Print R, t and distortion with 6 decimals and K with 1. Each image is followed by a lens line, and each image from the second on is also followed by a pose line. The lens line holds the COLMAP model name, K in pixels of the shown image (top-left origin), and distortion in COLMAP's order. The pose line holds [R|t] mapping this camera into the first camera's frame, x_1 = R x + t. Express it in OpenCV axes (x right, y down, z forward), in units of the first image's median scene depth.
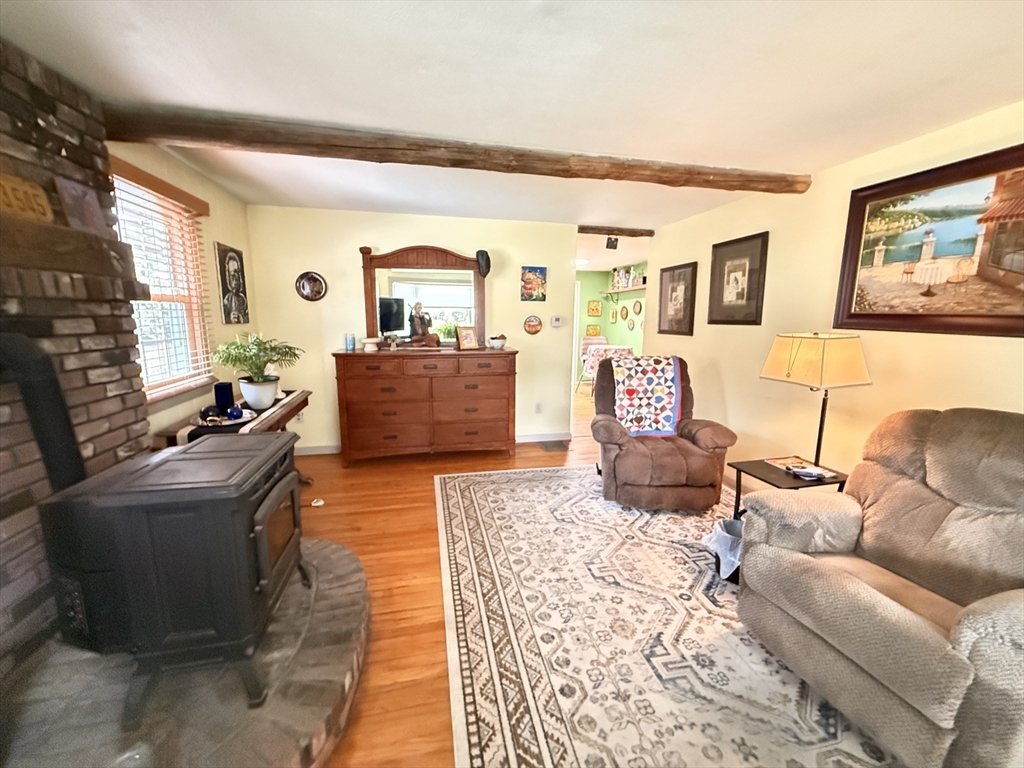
lens RADIAL K [[410.6, 0, 511.2], [0, 410.6, 384.7], [0, 0, 1]] dist [-0.001593, 0.000177]
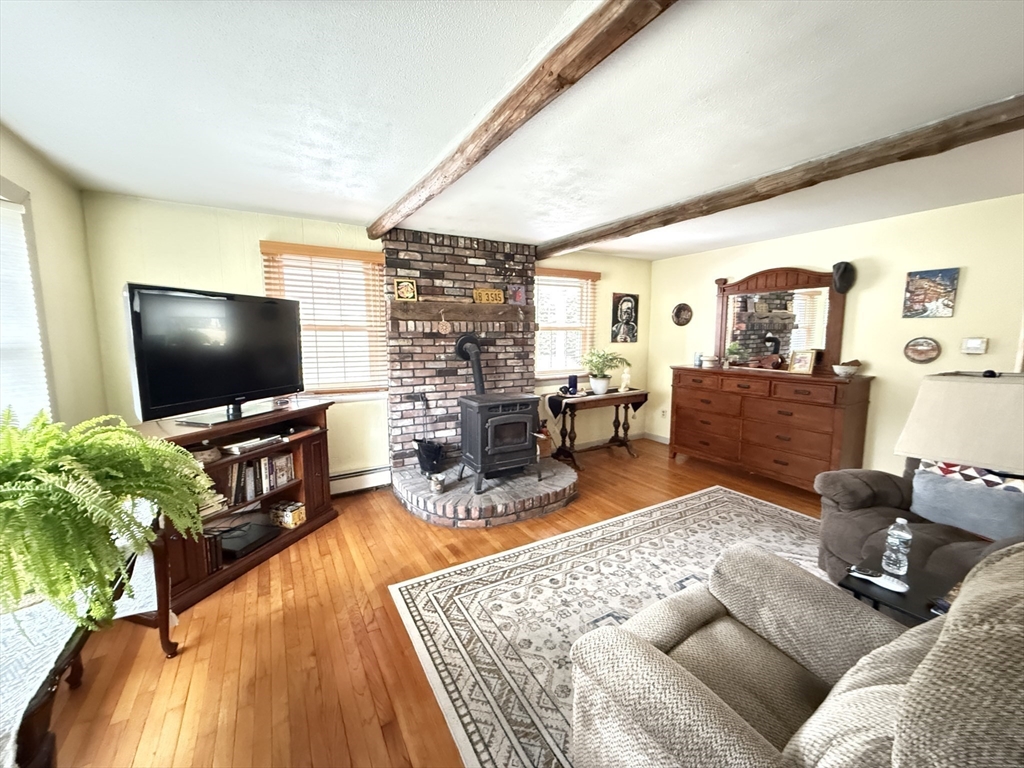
lens RADIAL K [[410.6, 0, 509.7], [0, 410.6, 385.6], [0, 0, 1]] dist [-0.001593, 0.000177]
pose [[0.309363, 0.112967, -0.944210, 1.188089], [-0.154617, 0.985682, 0.067270, -0.045447], [0.938290, 0.125180, 0.322400, 0.207672]]
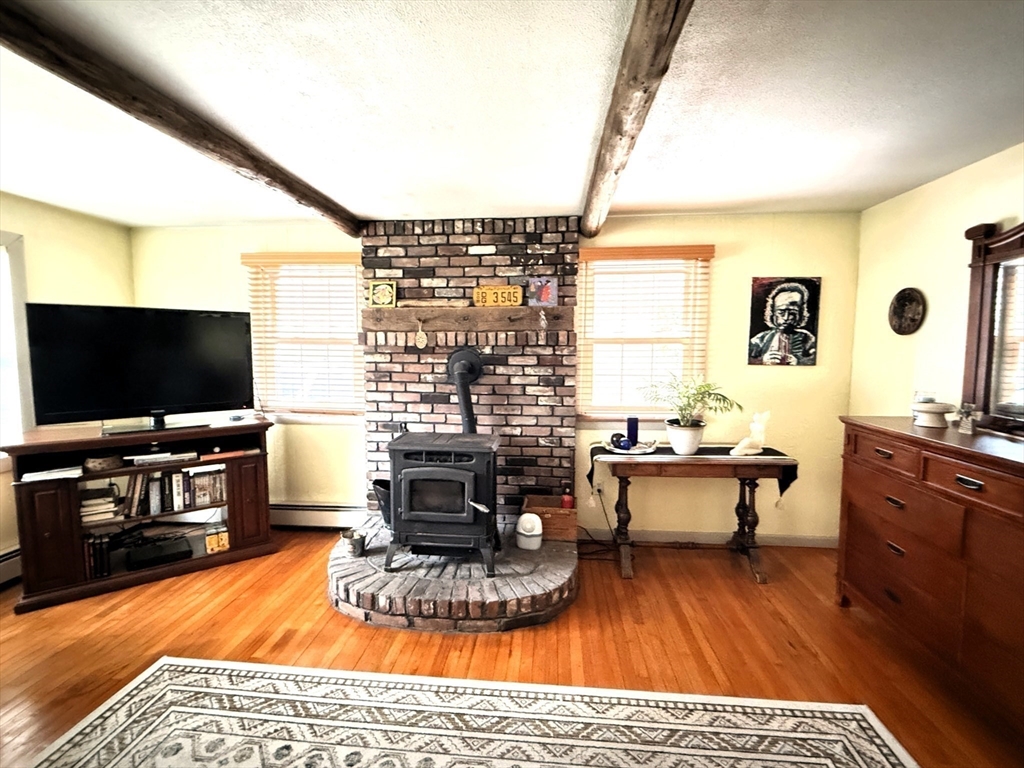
lens RADIAL K [[476.2, 0, 508.5], [0, 476.2, 385.7], [0, 0, 1]] dist [-0.000389, -0.000561]
pose [[-0.305004, 0.072228, -0.949608, 0.781299], [-0.163312, 0.978383, 0.126871, -0.246759], [0.938244, 0.193779, -0.286615, 1.335194]]
